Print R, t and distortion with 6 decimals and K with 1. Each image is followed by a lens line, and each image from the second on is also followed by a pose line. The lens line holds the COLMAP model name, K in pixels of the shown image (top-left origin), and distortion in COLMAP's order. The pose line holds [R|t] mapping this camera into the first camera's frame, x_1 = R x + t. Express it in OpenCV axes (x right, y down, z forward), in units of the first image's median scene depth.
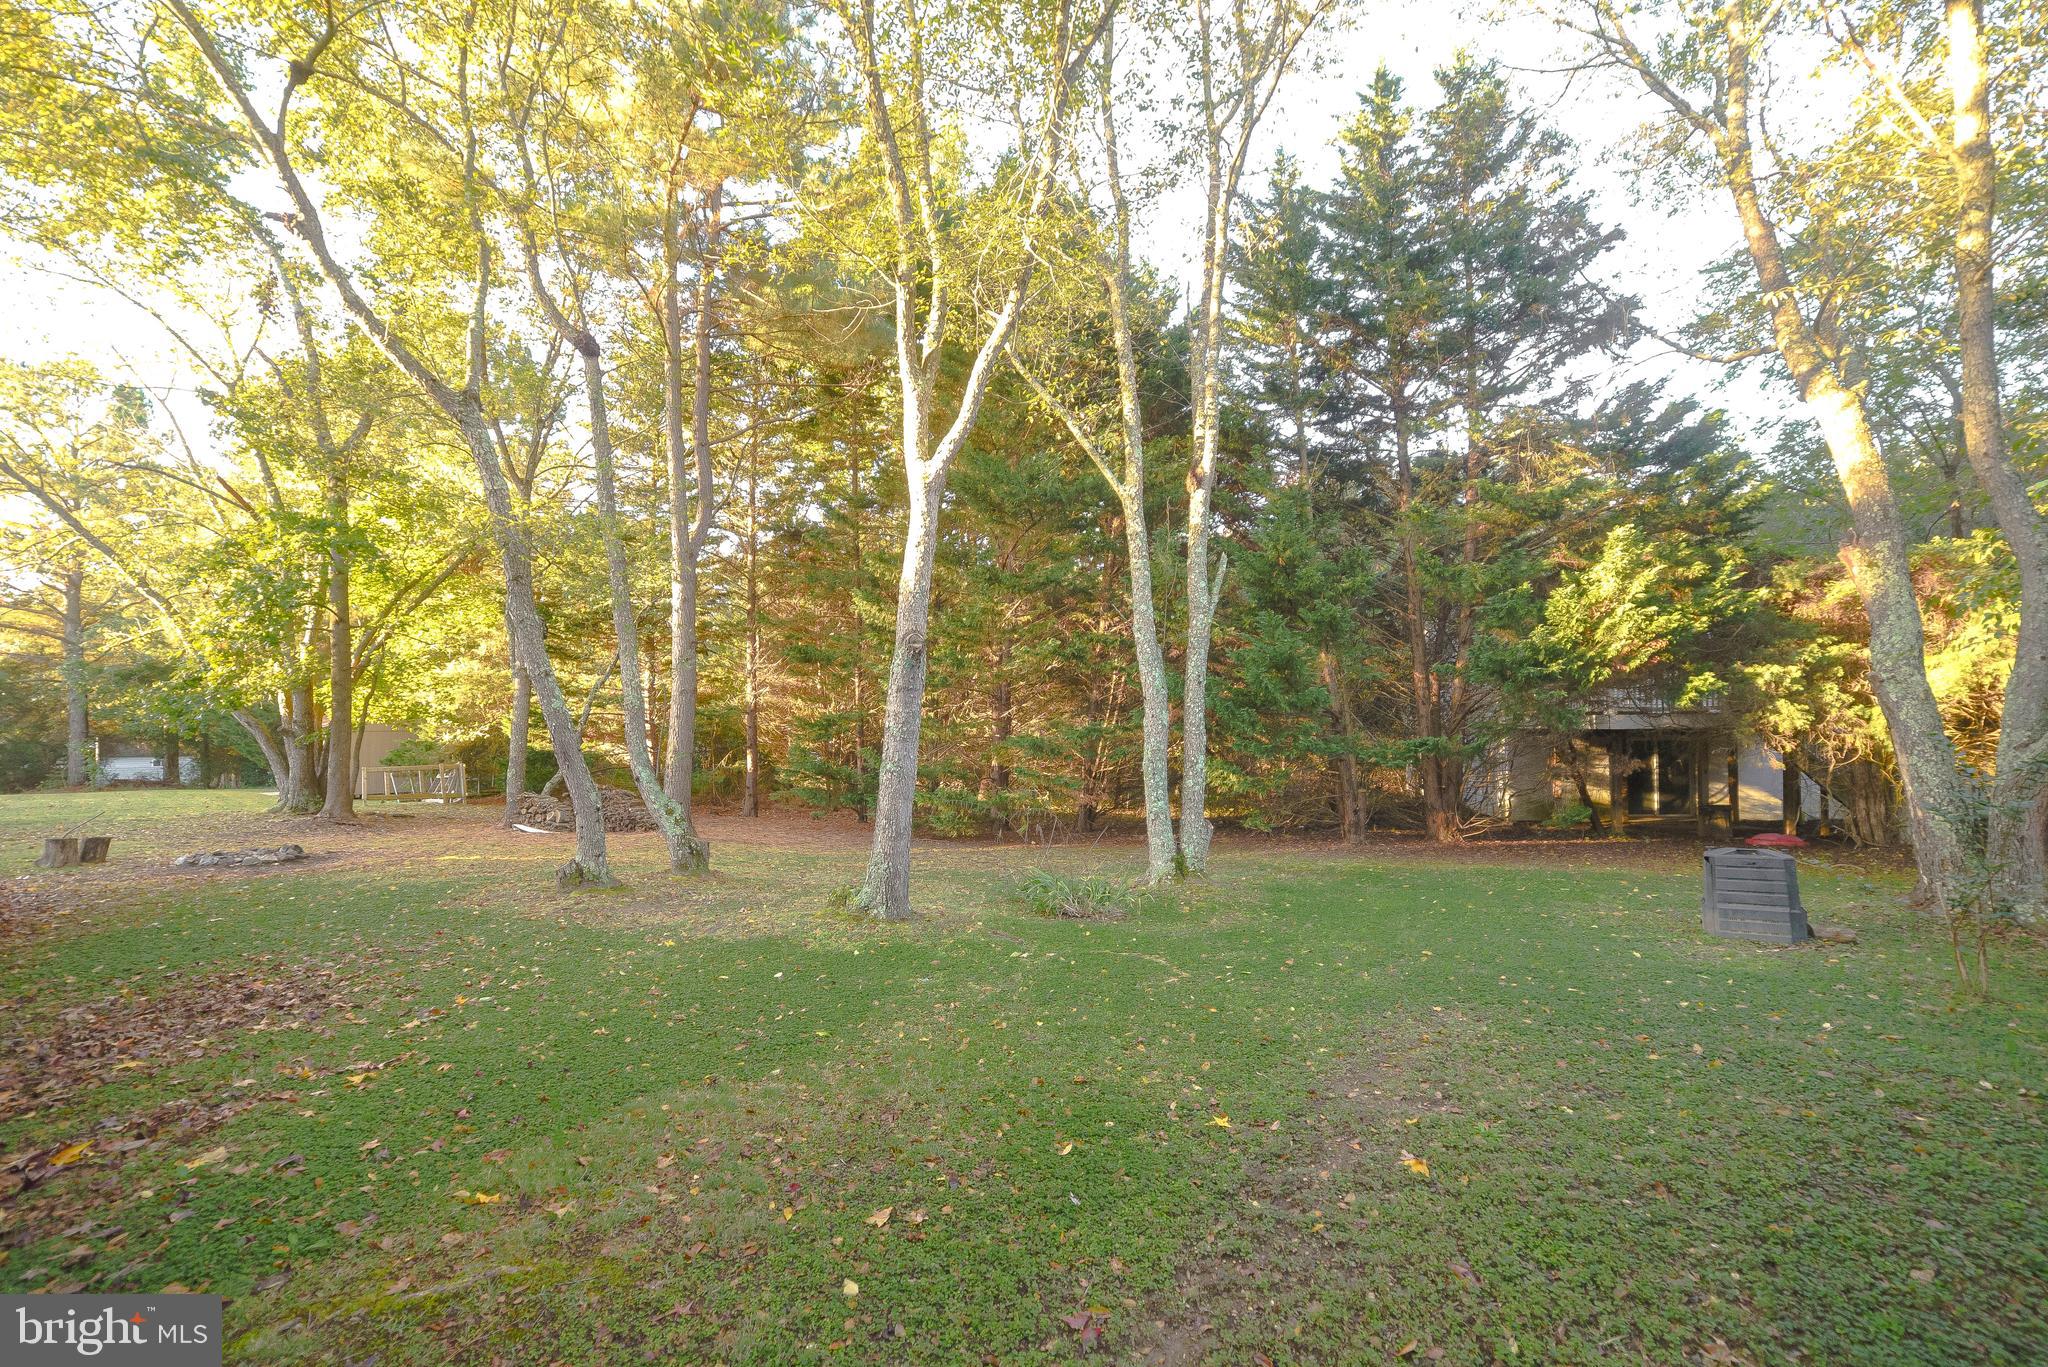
lens RADIAL K [[848.1, 0, 1025.9], [0, 848.1, 705.6], [0, 0, 1]] dist [-0.100748, 0.043130]
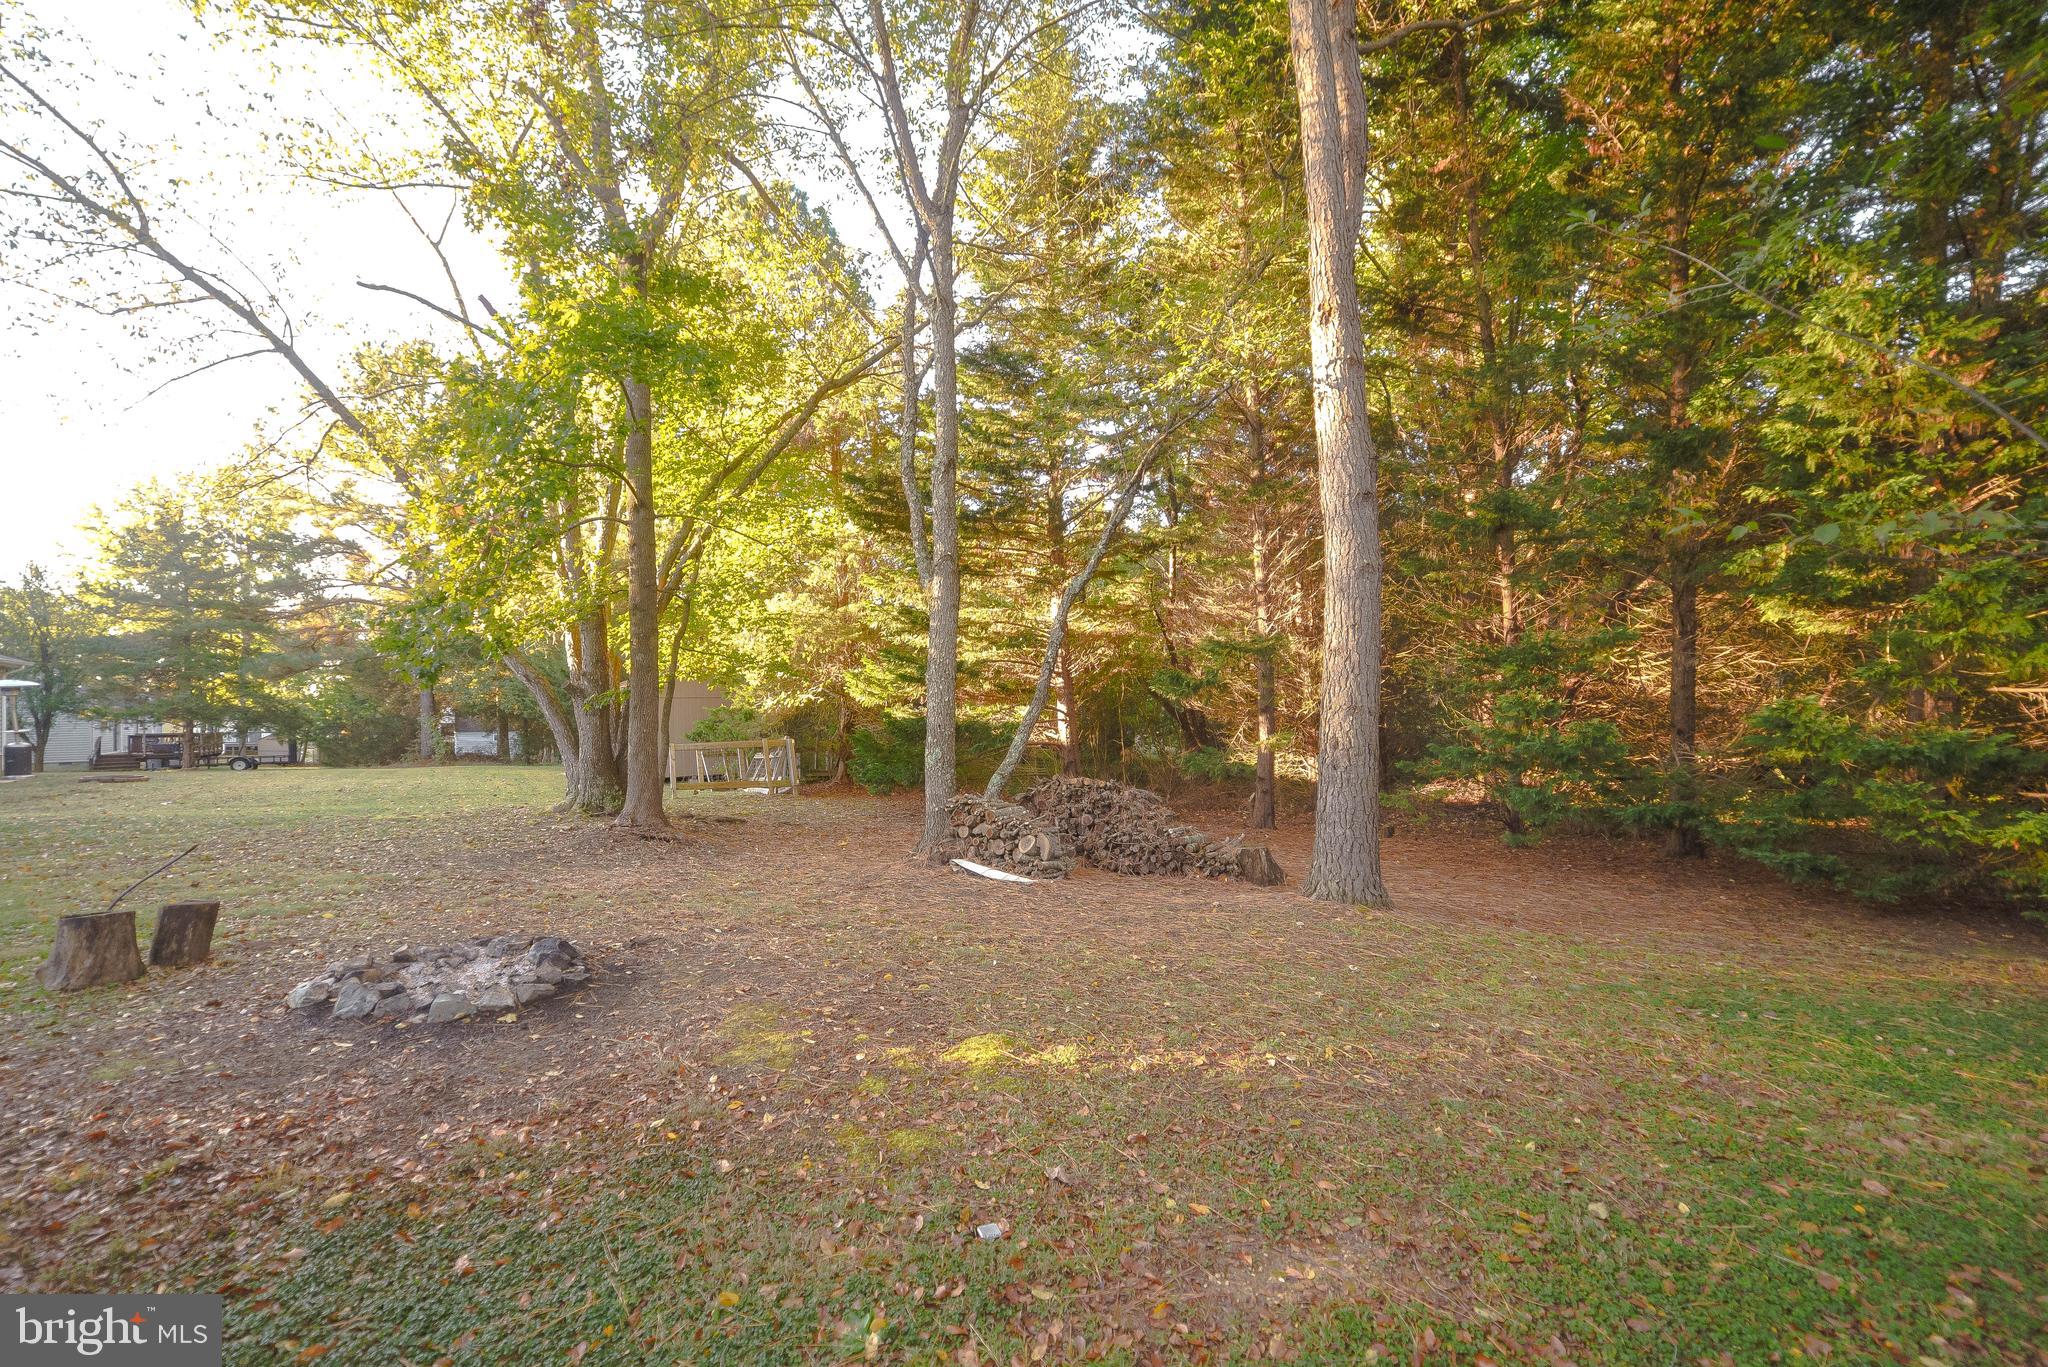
lens RADIAL K [[848.1, 0, 1025.9], [0, 848.1, 705.6], [0, 0, 1]] dist [-0.100748, 0.043130]
pose [[0.963777, -0.007005, -0.266617, -0.347092], [0.014502, 0.999553, 0.026161, 0.030328], [0.266315, -0.029080, 0.963447, 0.403110]]
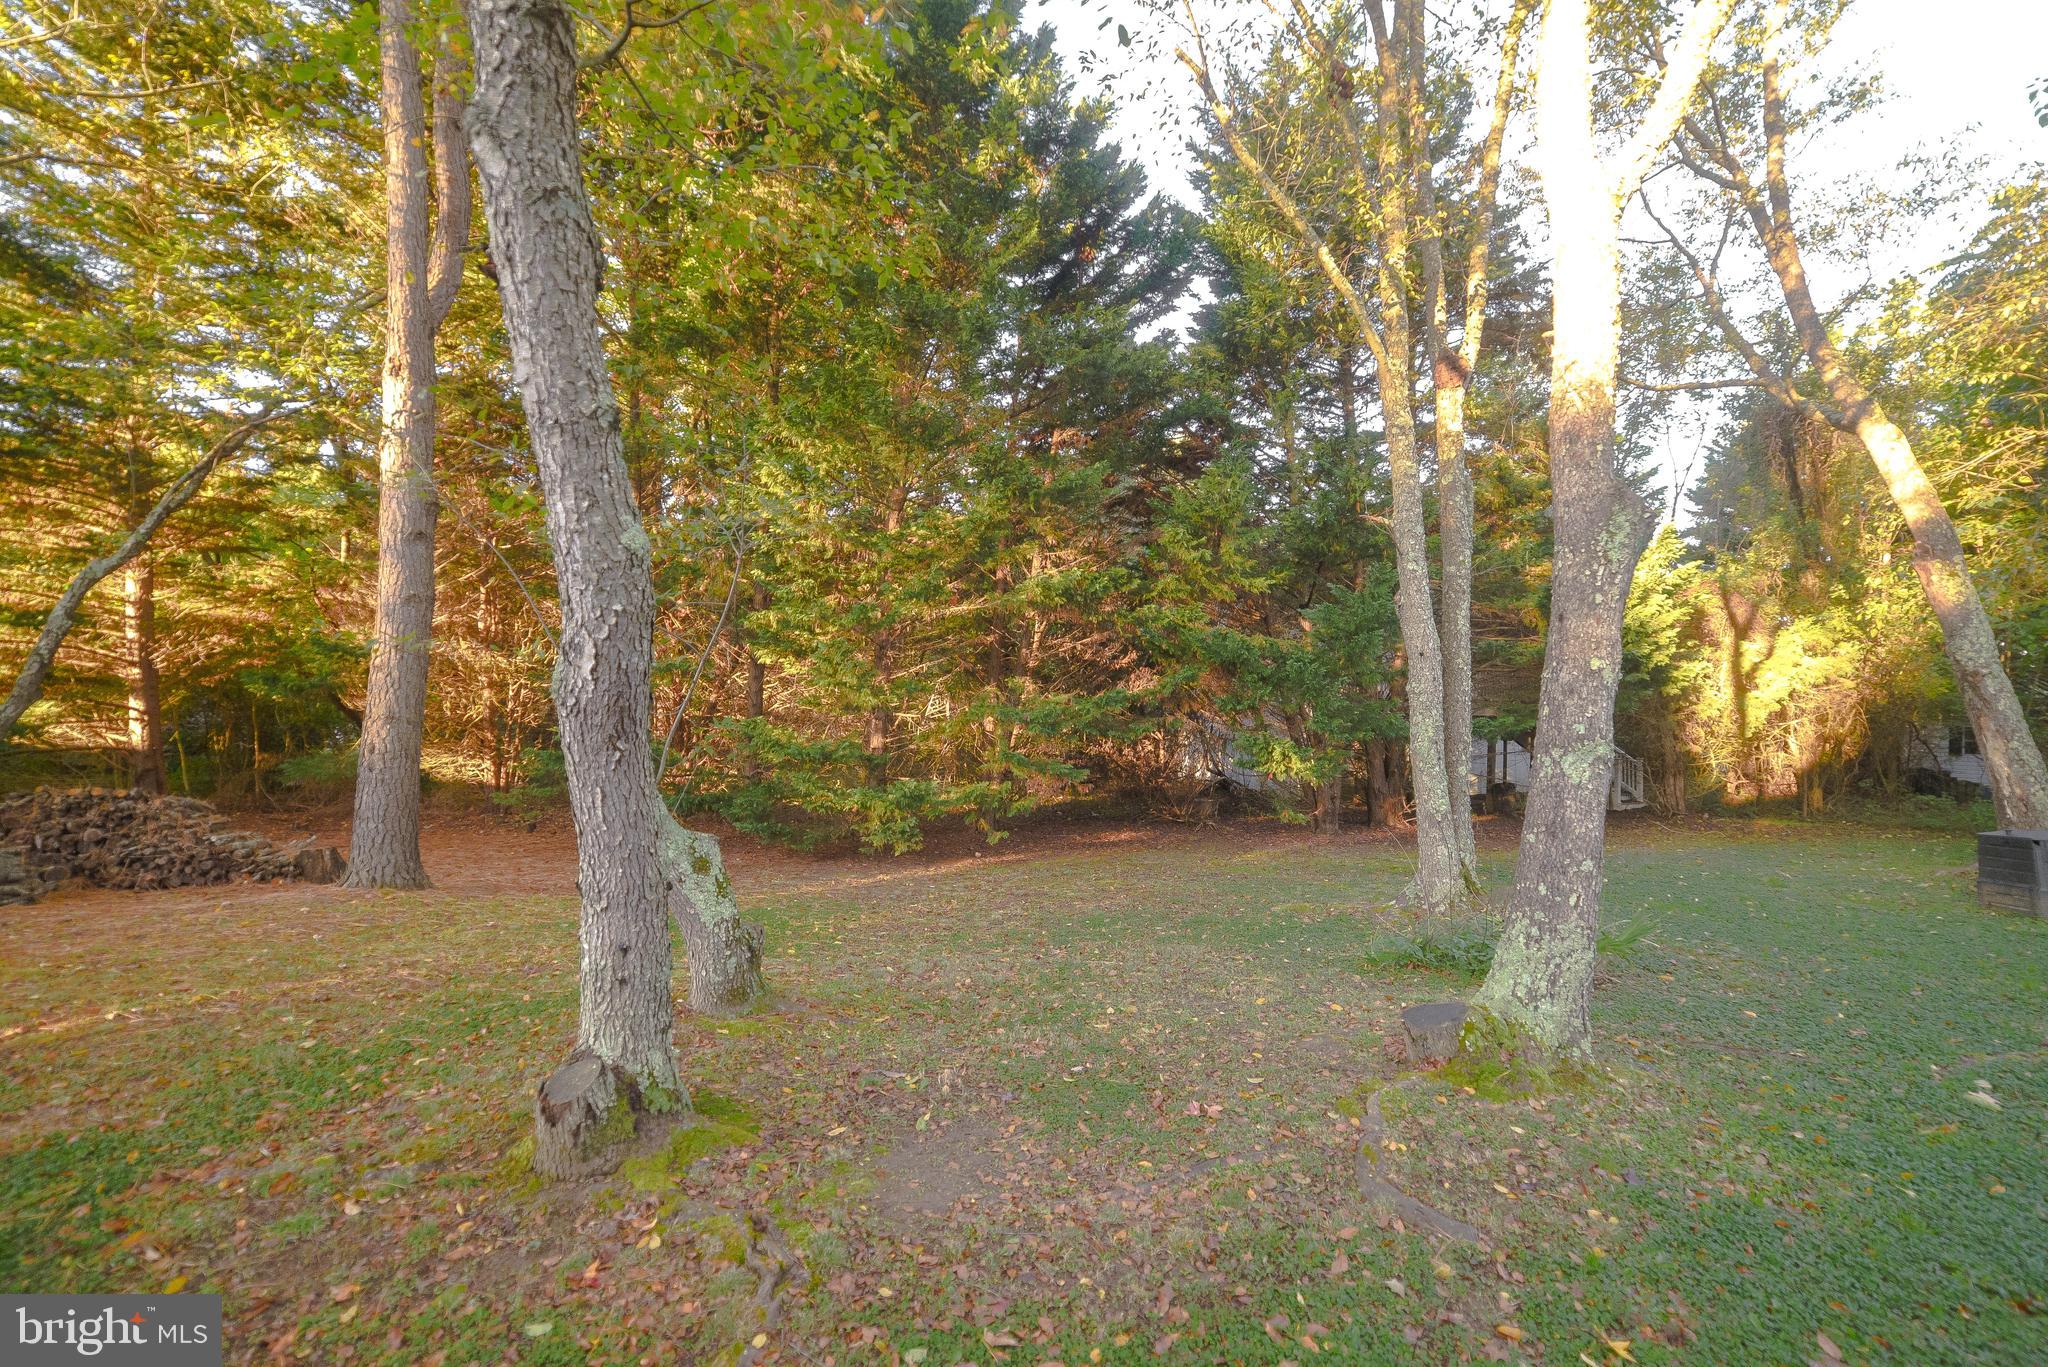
lens RADIAL K [[848.1, 0, 1025.9], [0, 848.1, 705.6], [0, 0, 1]] dist [-0.100748, 0.043130]
pose [[0.852457, 0.028977, 0.521994, -0.272379], [-0.039026, 0.999204, 0.008265, 0.023311], [-0.521339, -0.027417, 0.852909, 0.309817]]
